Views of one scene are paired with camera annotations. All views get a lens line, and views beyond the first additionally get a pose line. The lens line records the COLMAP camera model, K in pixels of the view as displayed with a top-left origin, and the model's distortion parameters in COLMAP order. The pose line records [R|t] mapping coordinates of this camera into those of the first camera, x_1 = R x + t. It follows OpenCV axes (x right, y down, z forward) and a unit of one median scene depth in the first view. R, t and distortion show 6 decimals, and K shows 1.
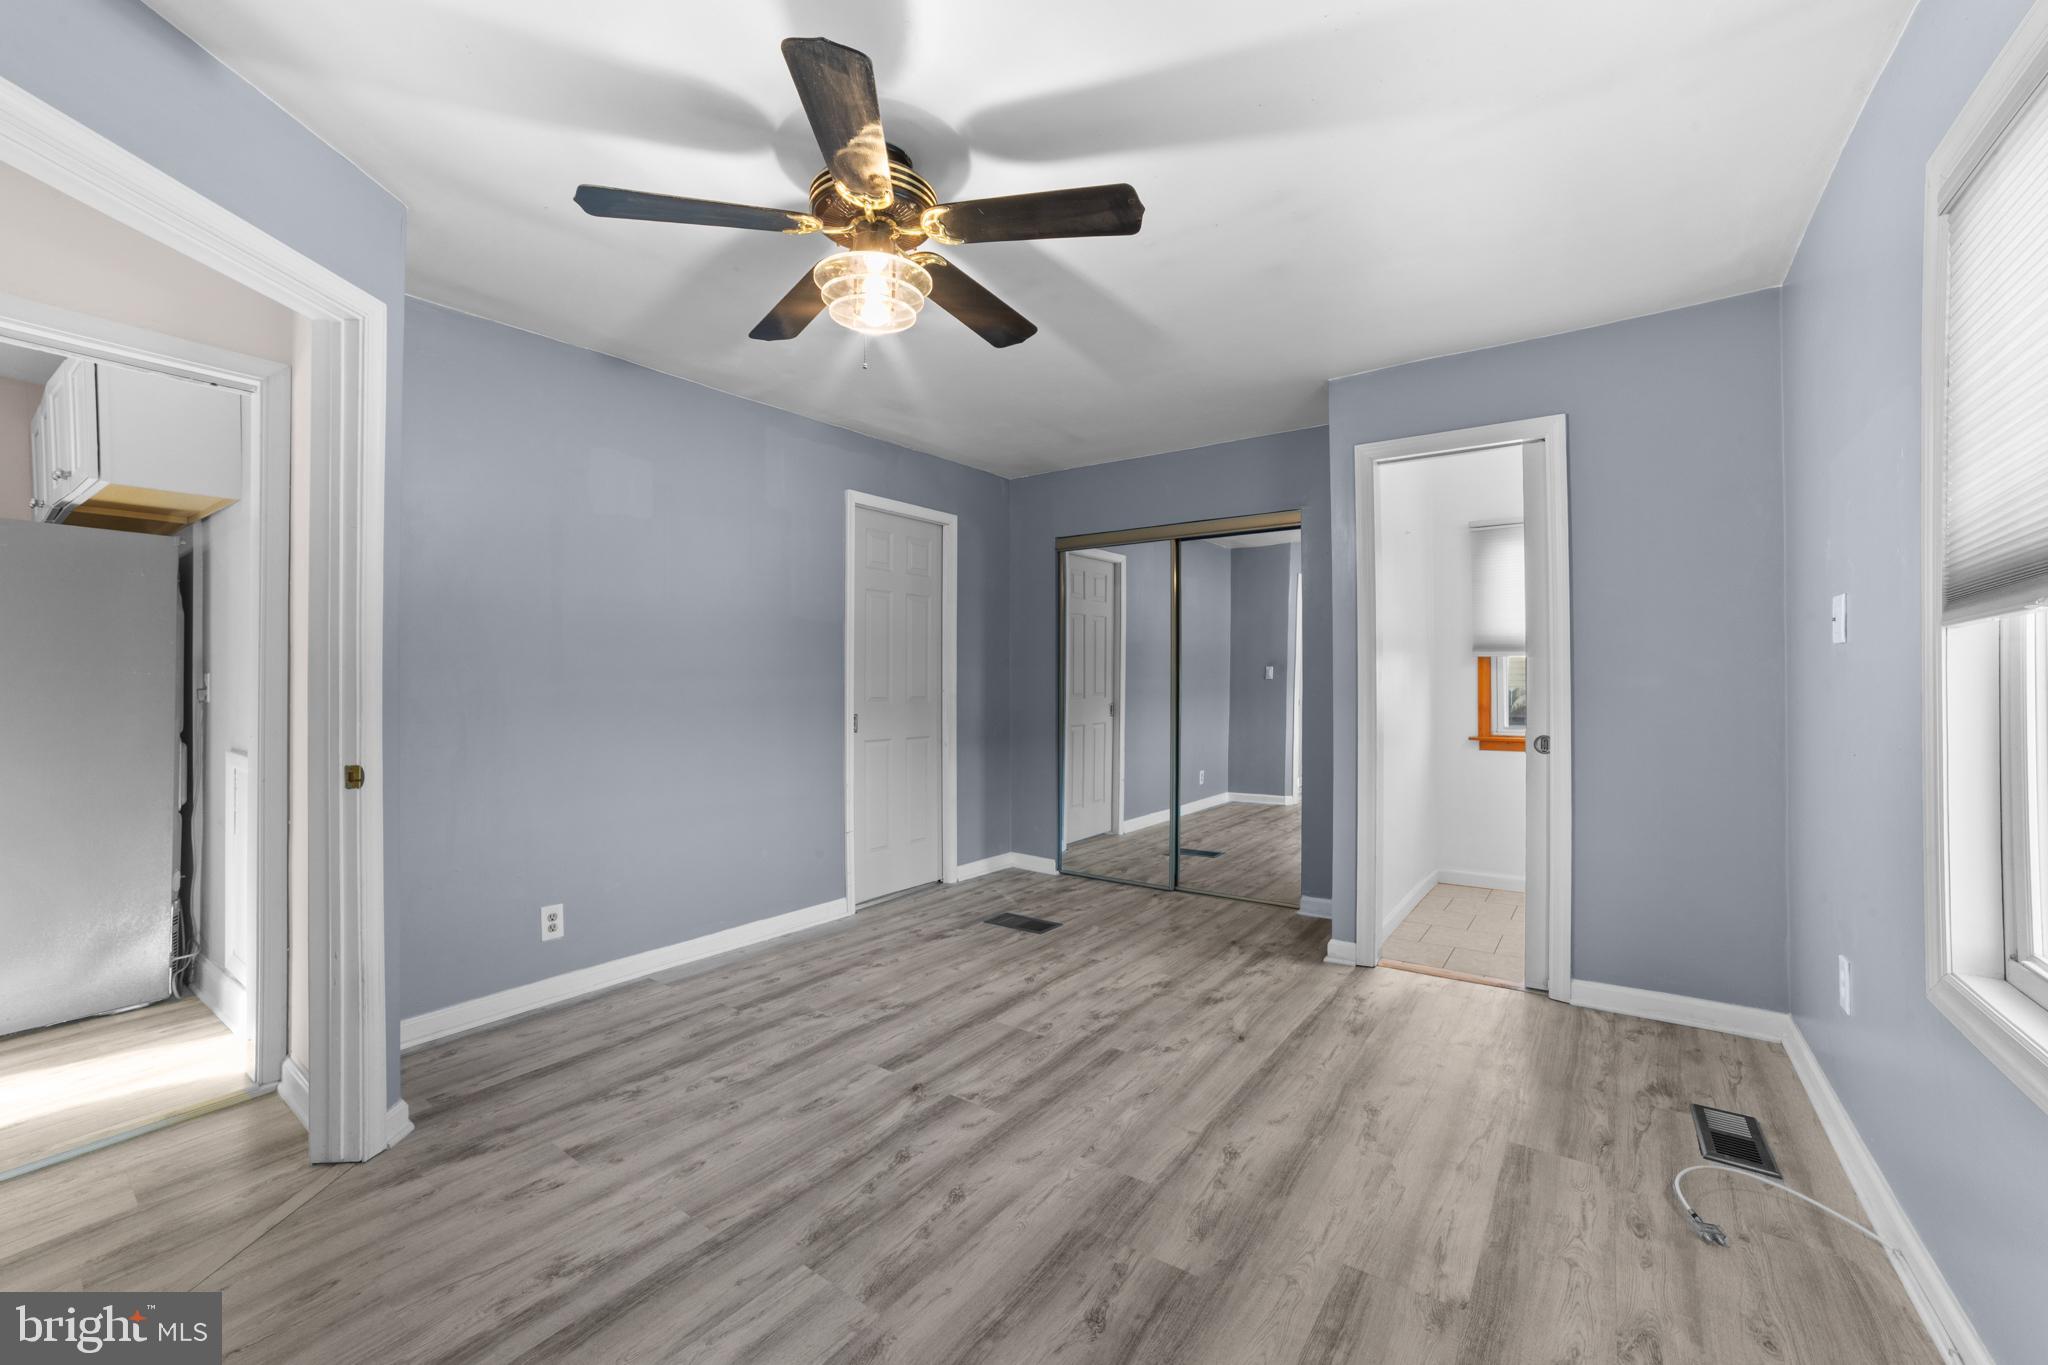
lens RADIAL K [[851.6, 0, 1038.8], [0, 851.6, 674.6], [0, 0, 1]] dist [-0.103696, 0.033026]
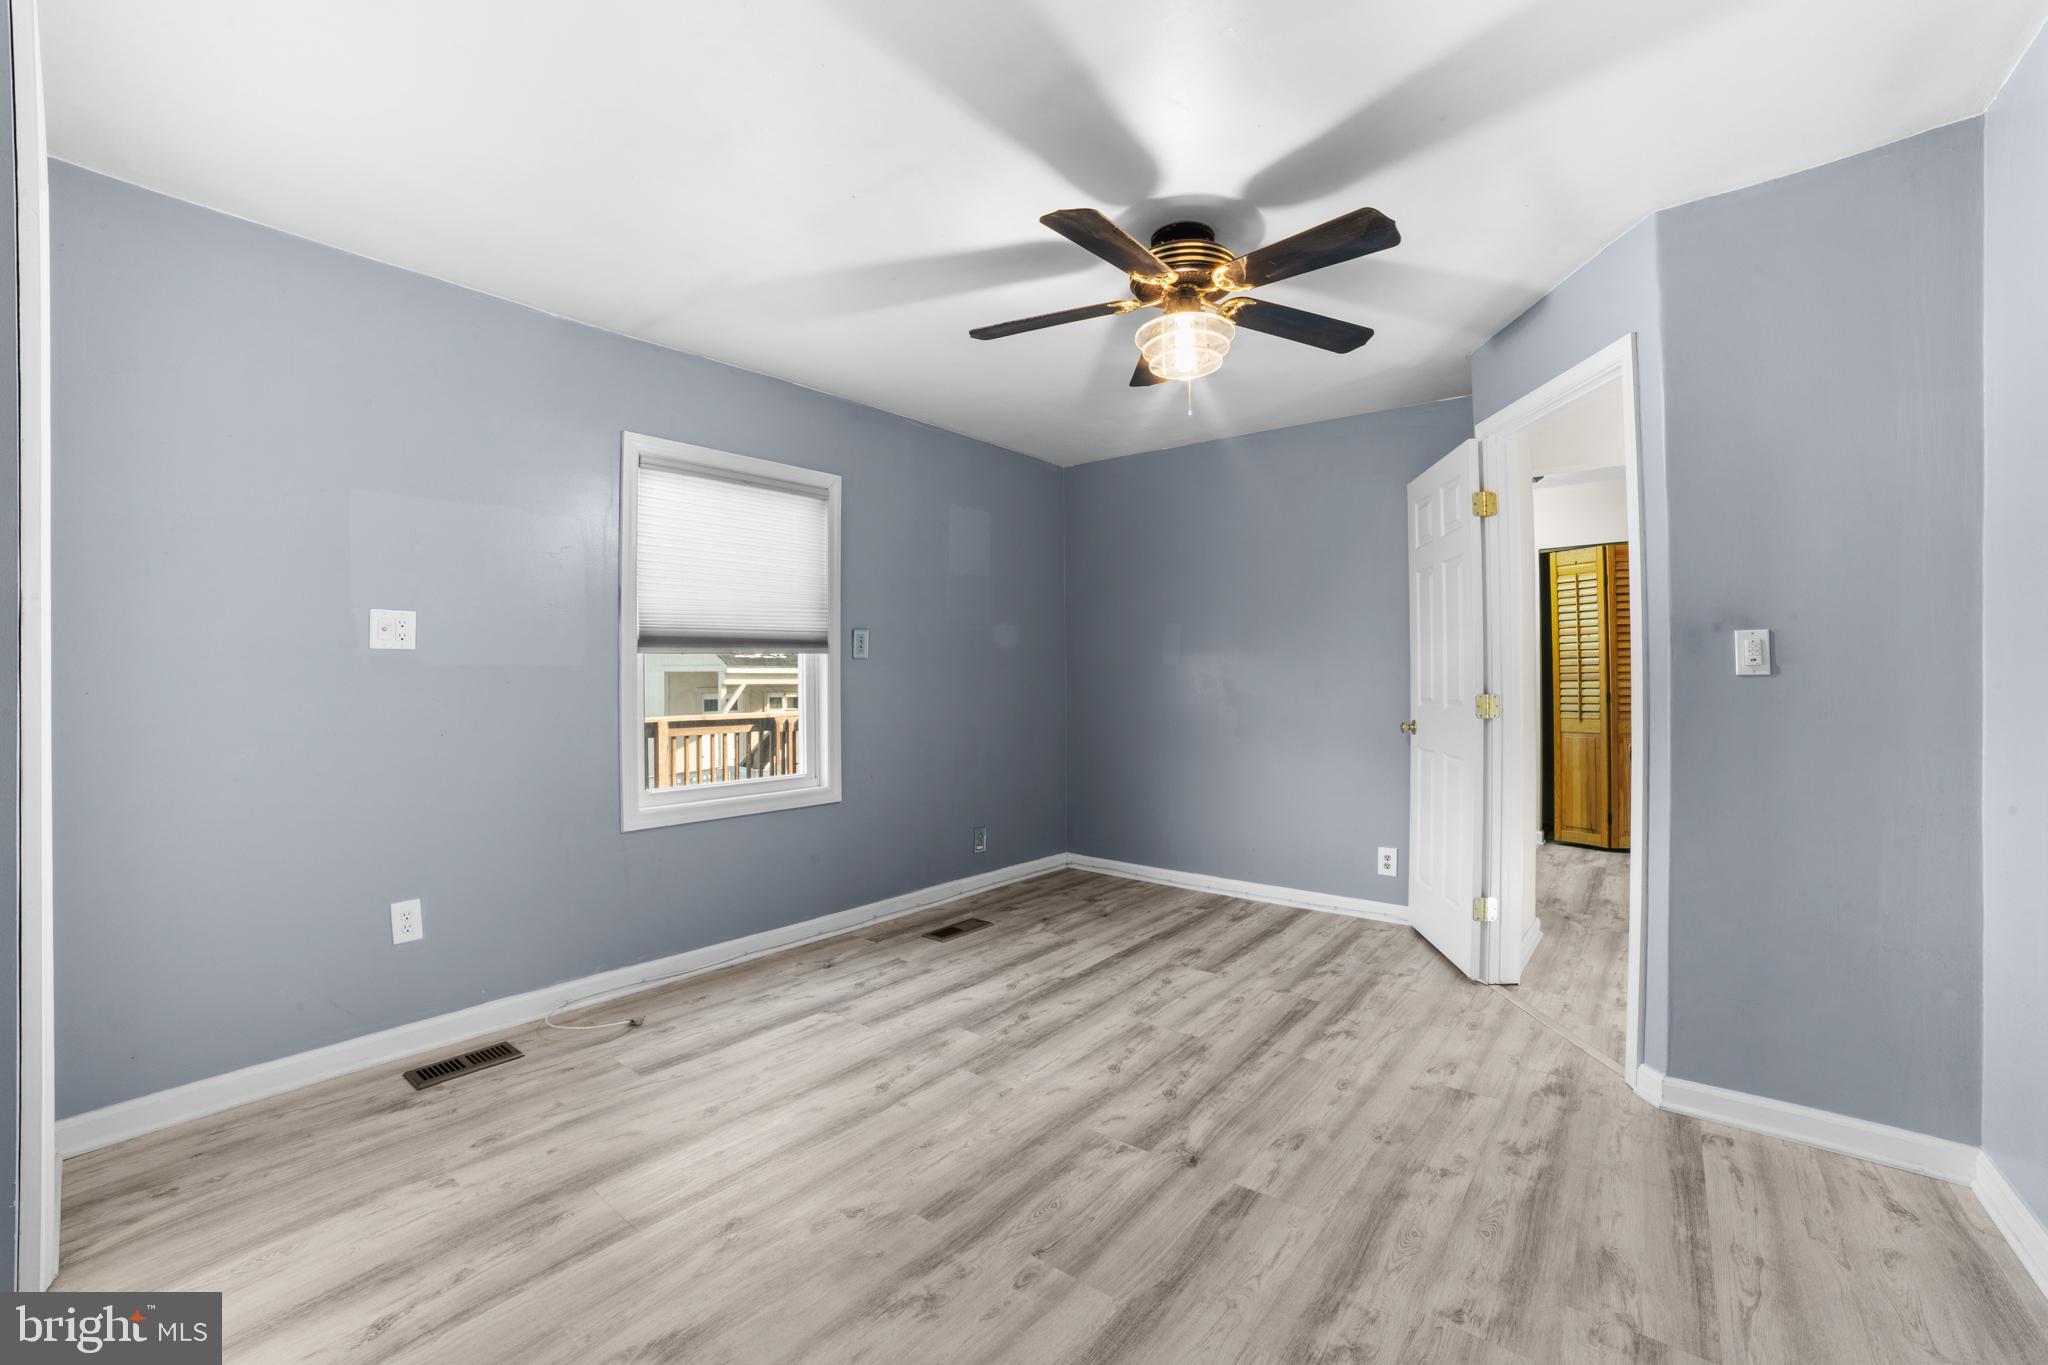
lens RADIAL K [[851.6, 0, 1038.8], [0, 851.6, 674.6], [0, 0, 1]] dist [-0.103696, 0.033026]
pose [[-0.999134, 0.006820, 0.041038, -0.032194], [0.006469, 0.999941, -0.008690, 0.015210], [-0.041095, -0.008417, -0.999120, 1.928761]]
